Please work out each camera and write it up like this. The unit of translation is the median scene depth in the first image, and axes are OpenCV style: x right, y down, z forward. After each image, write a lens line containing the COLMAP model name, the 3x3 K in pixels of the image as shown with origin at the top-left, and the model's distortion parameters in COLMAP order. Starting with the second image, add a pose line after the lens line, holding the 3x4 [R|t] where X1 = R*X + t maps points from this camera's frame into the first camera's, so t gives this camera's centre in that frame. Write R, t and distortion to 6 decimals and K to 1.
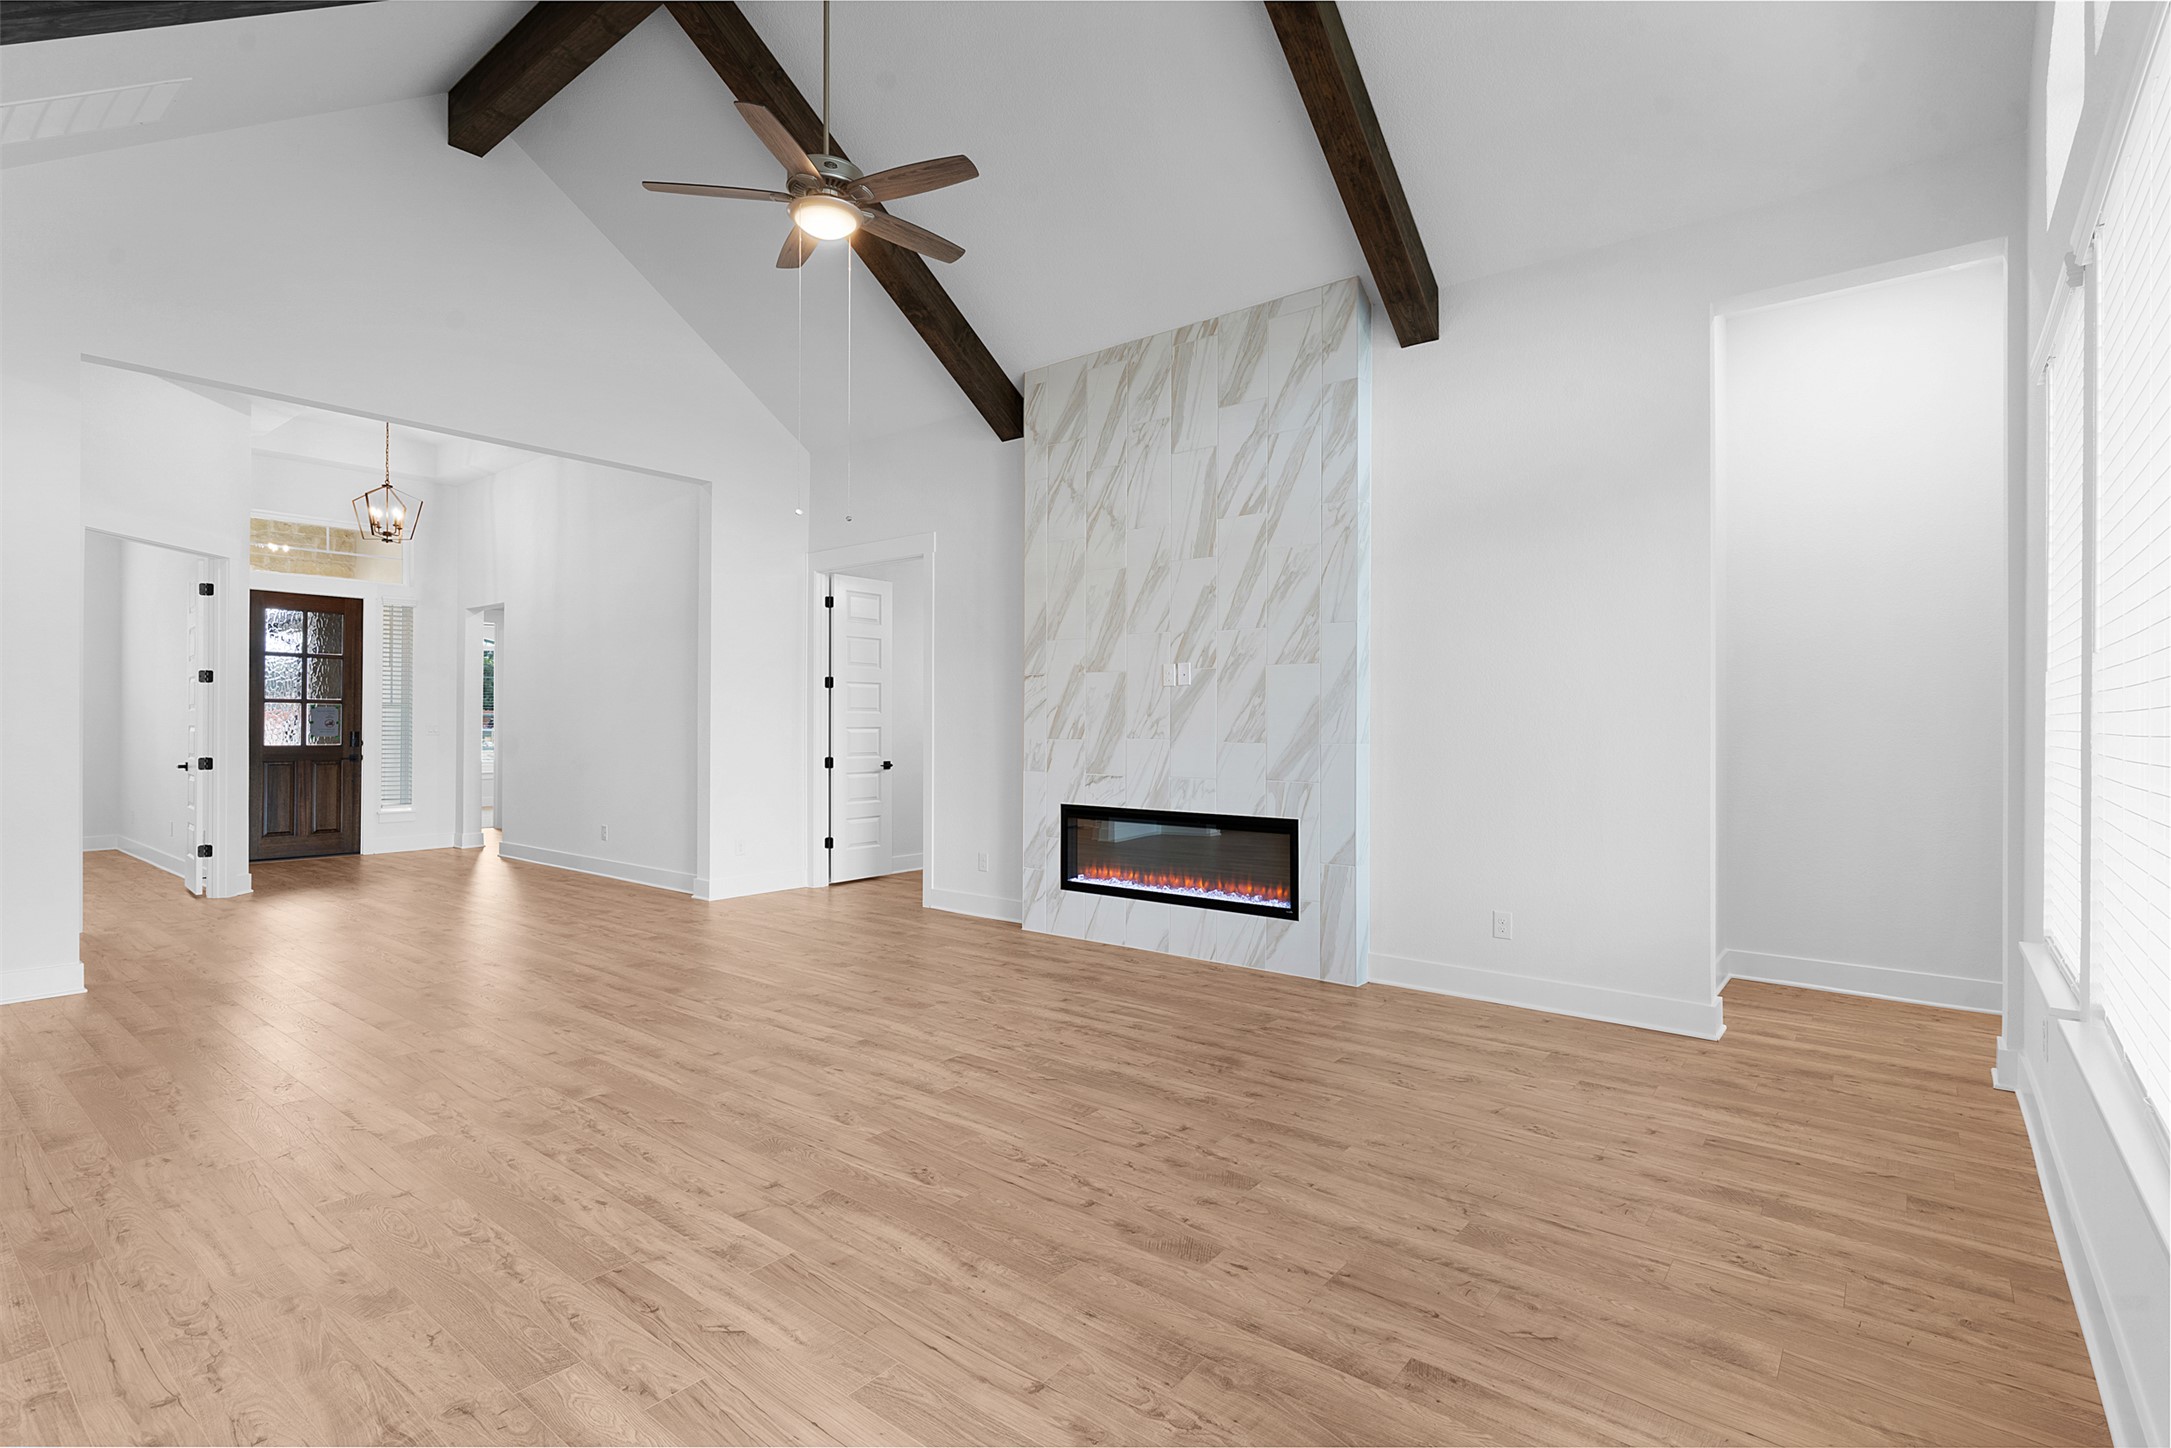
lens RADIAL K [[1045.3, 0, 1080.1], [0, 1045.3, 726.3], [0, 0, 1]] dist [-0.000605, 0.000294]
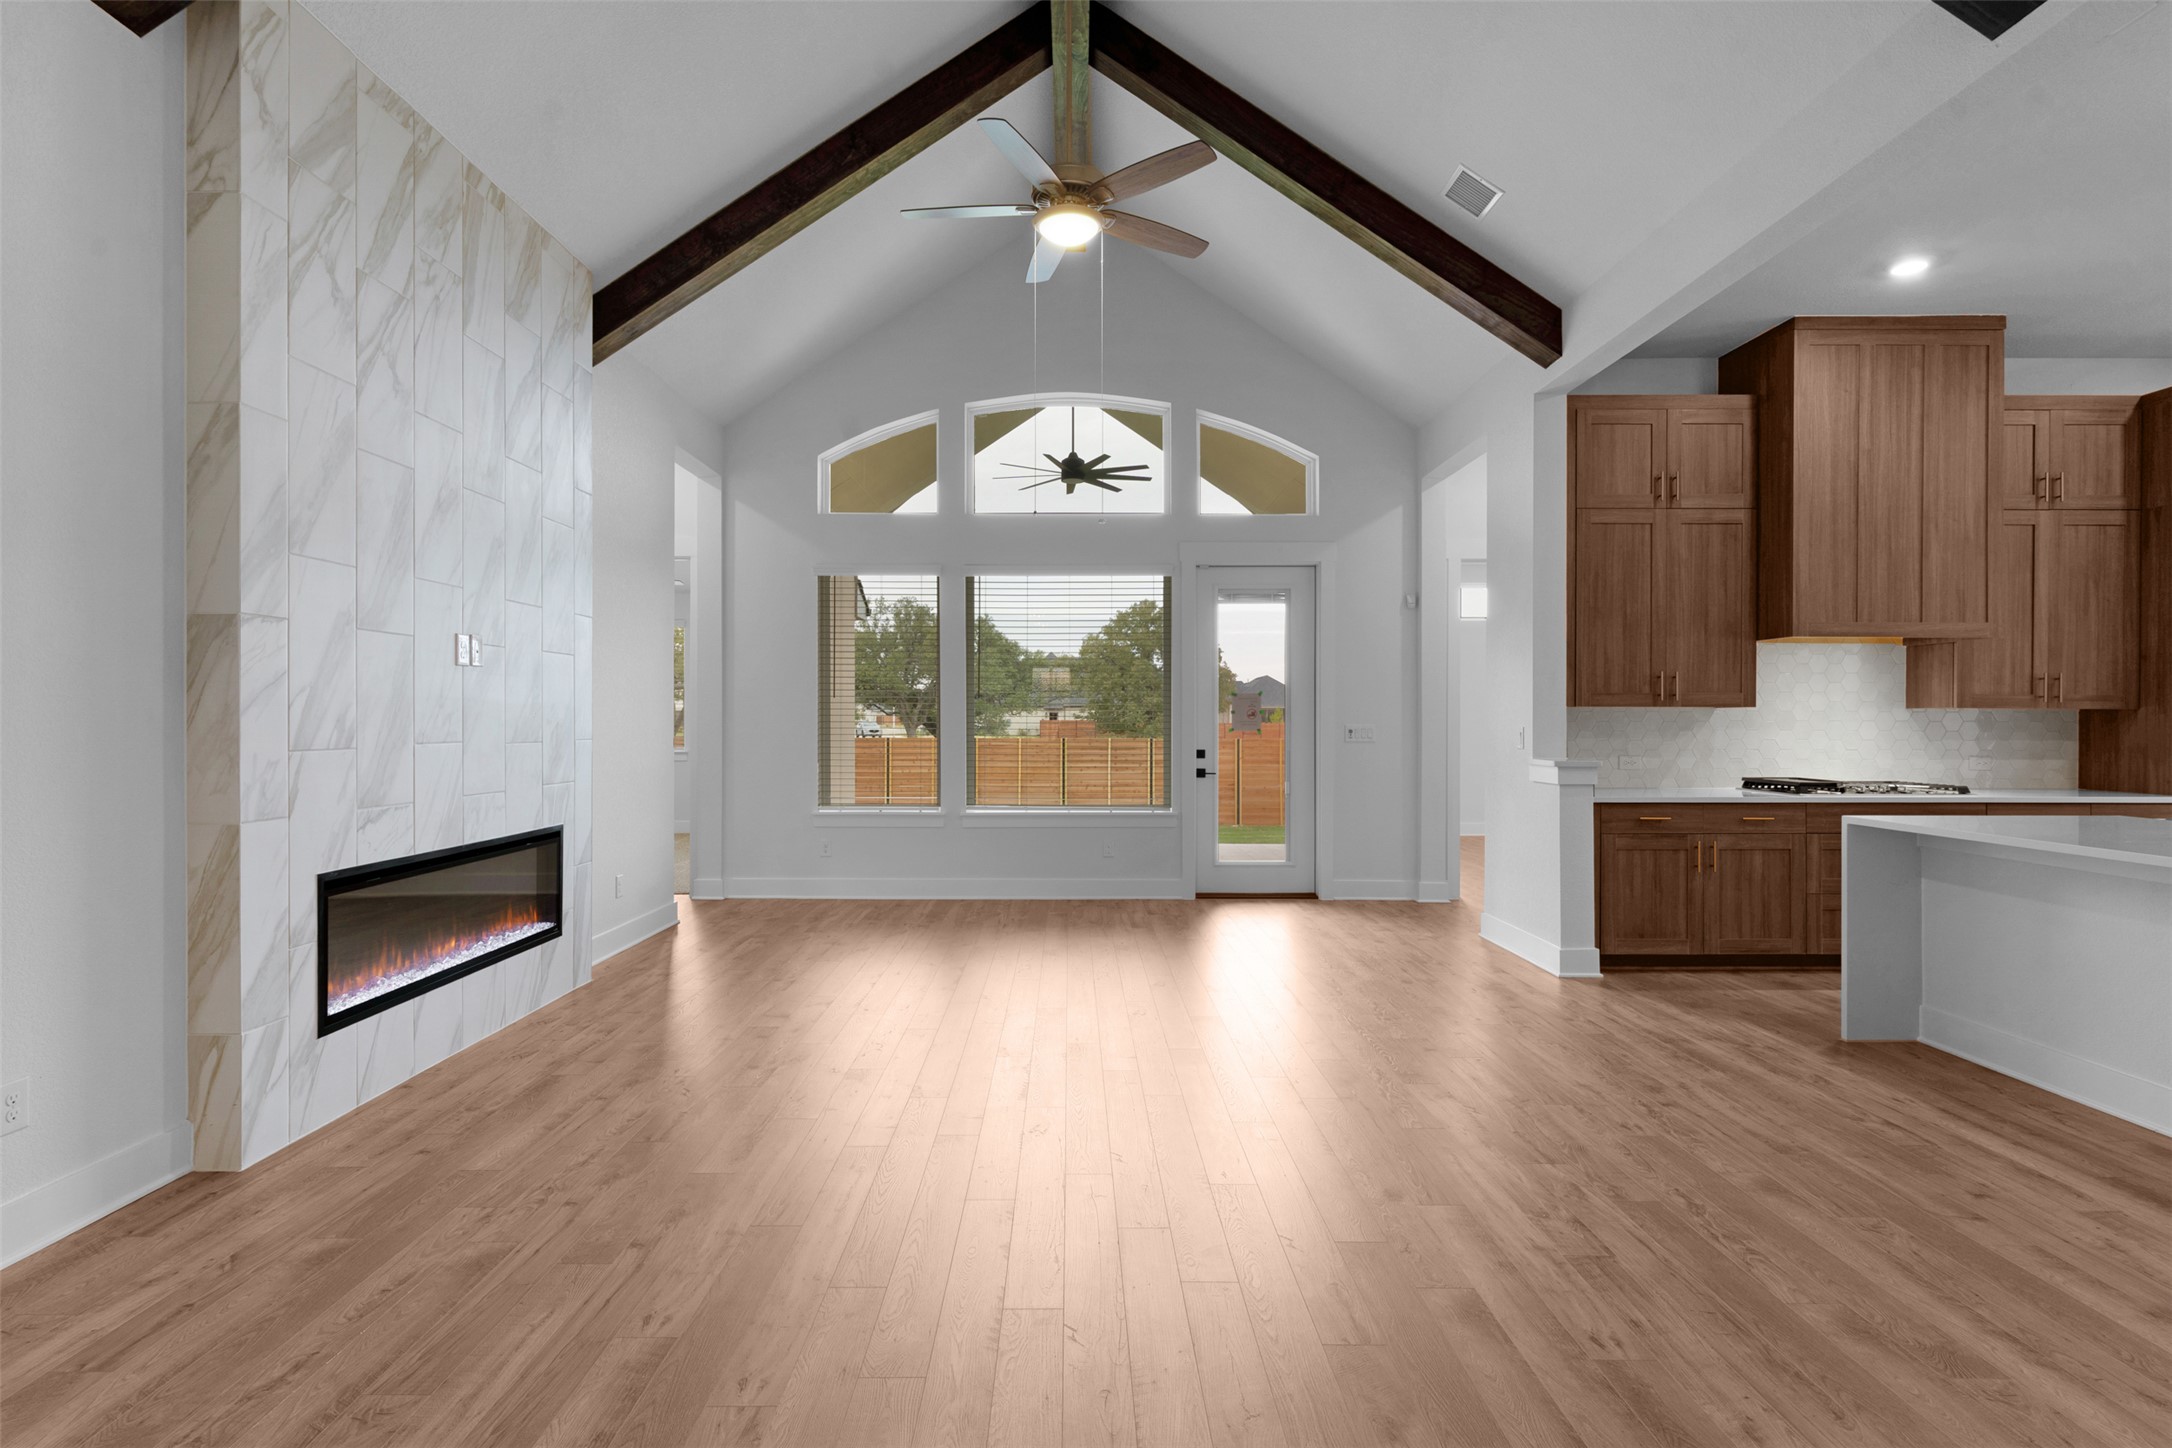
lens RADIAL K [[1045.8, 0, 1072.8], [0, 1045.8, 722.6], [0, 0, 1]] dist [-0.000605, 0.000294]
pose [[-0.628556, -0.006882, 0.777734, -0.699923], [-0.004386, 0.999976, 0.005304, -0.006166], [-0.777752, -0.000077, -0.628571, 1.102303]]
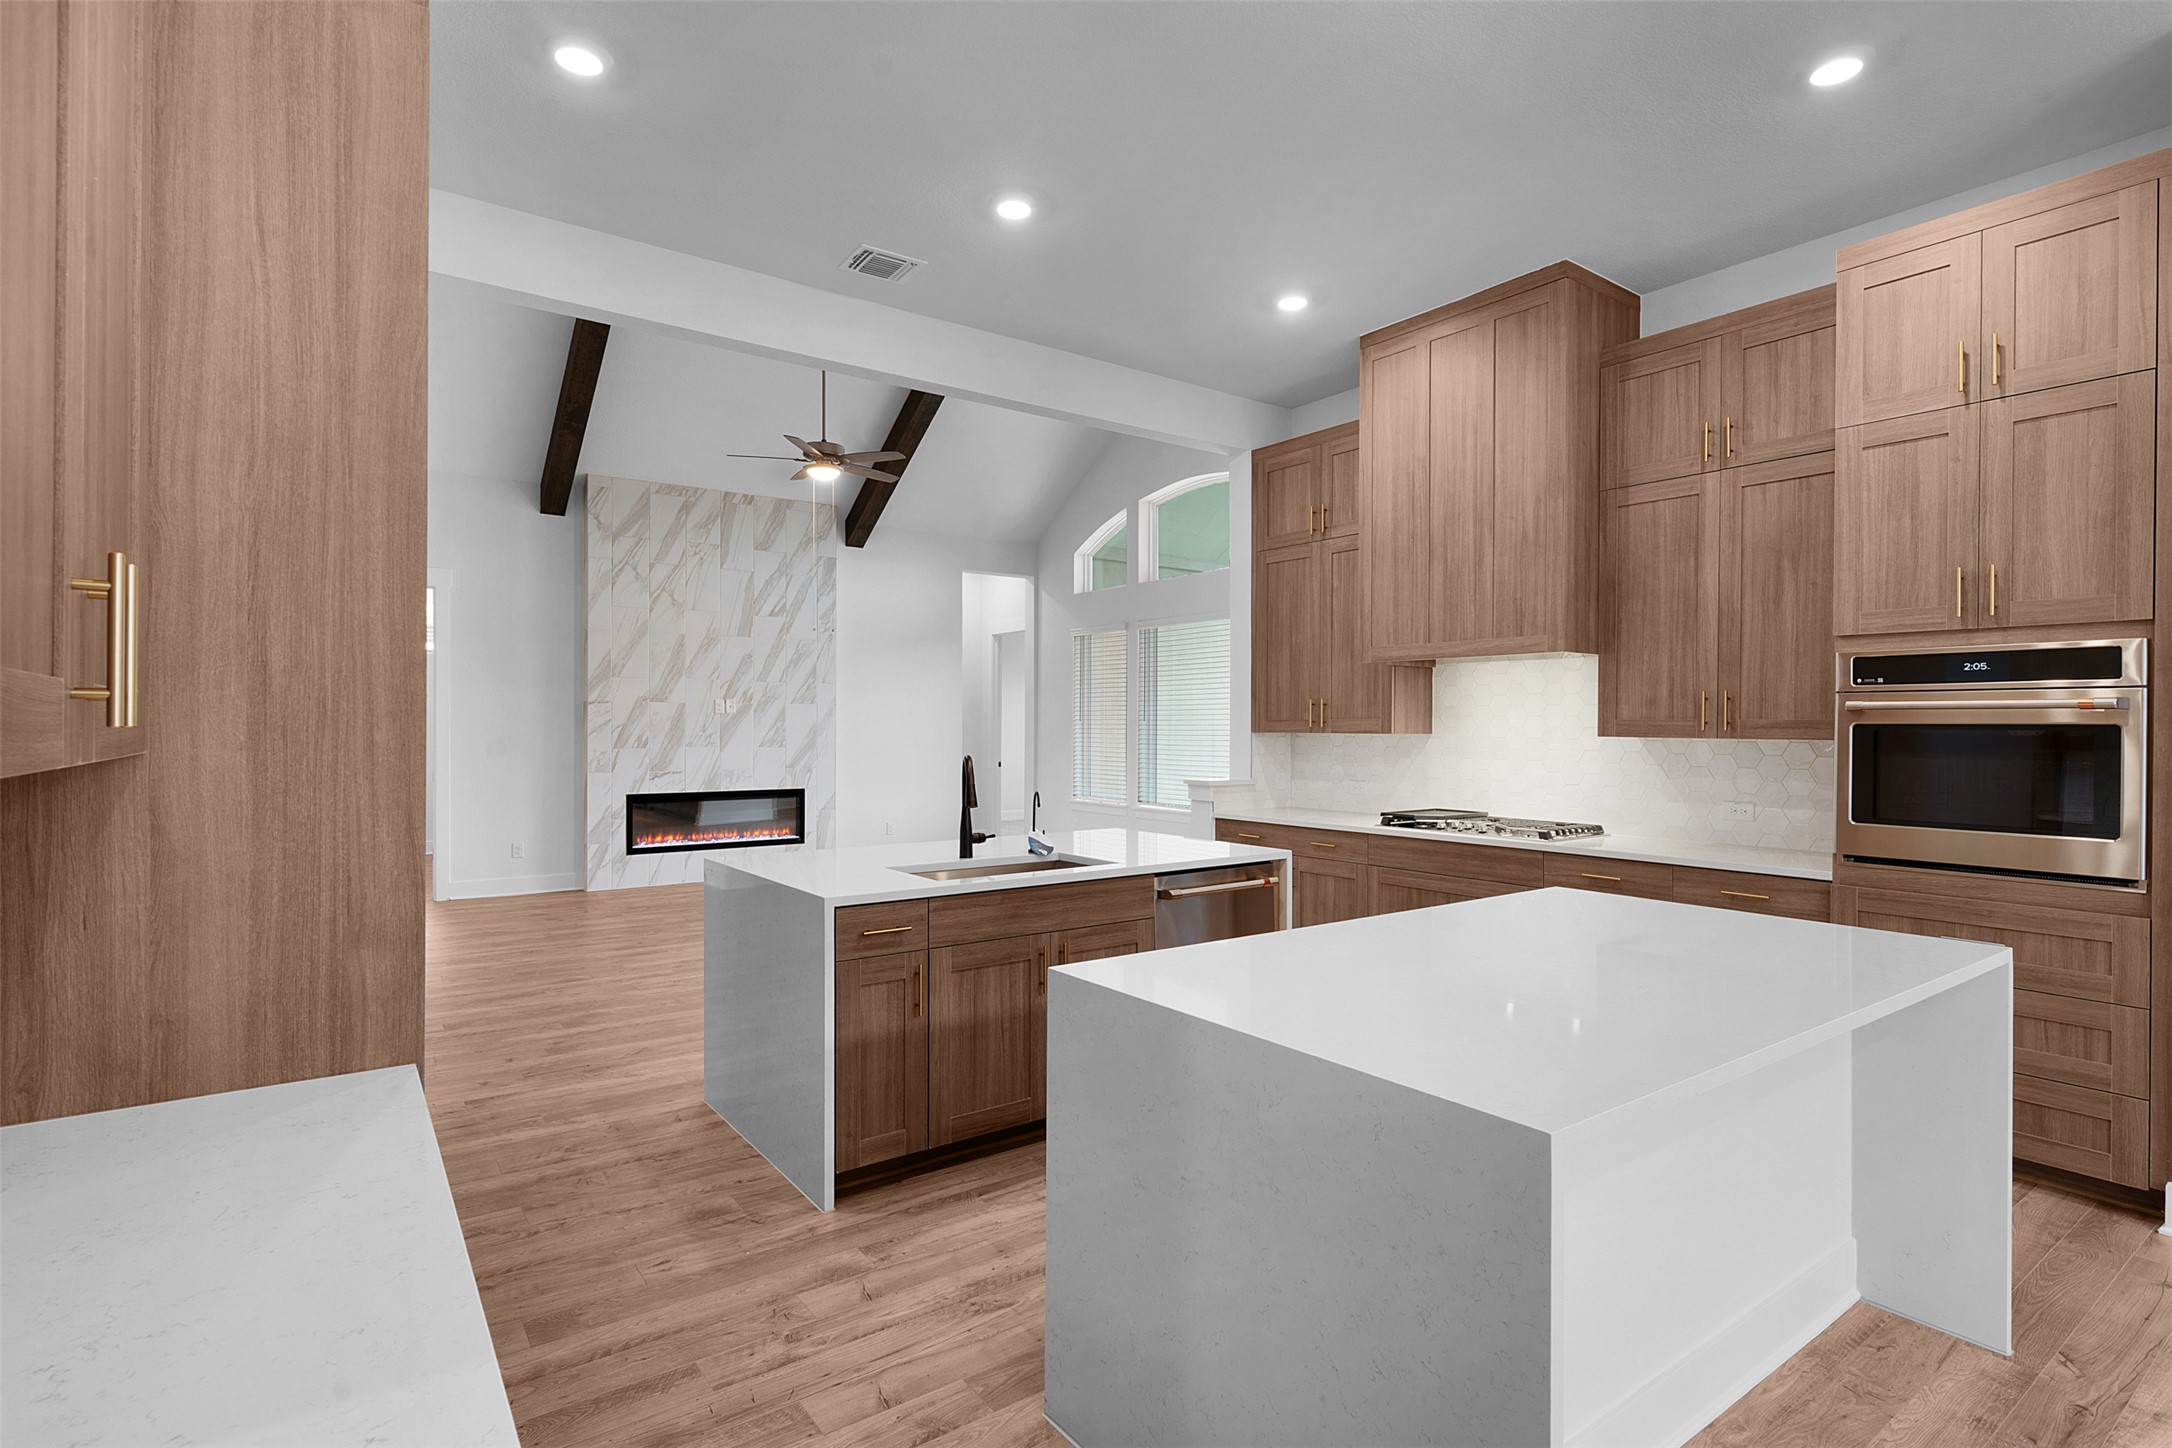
lens RADIAL K [[1045.8, 0, 1078.8], [0, 1045.8, 728.1], [0, 0, 1]] dist [-0.000605, 0.000294]
pose [[0.251959, -0.006056, 0.967719, -1.303174], [-0.003103, 0.999970, 0.007066, -0.028337], [-0.967733, -0.004783, 0.251933, 0.062717]]
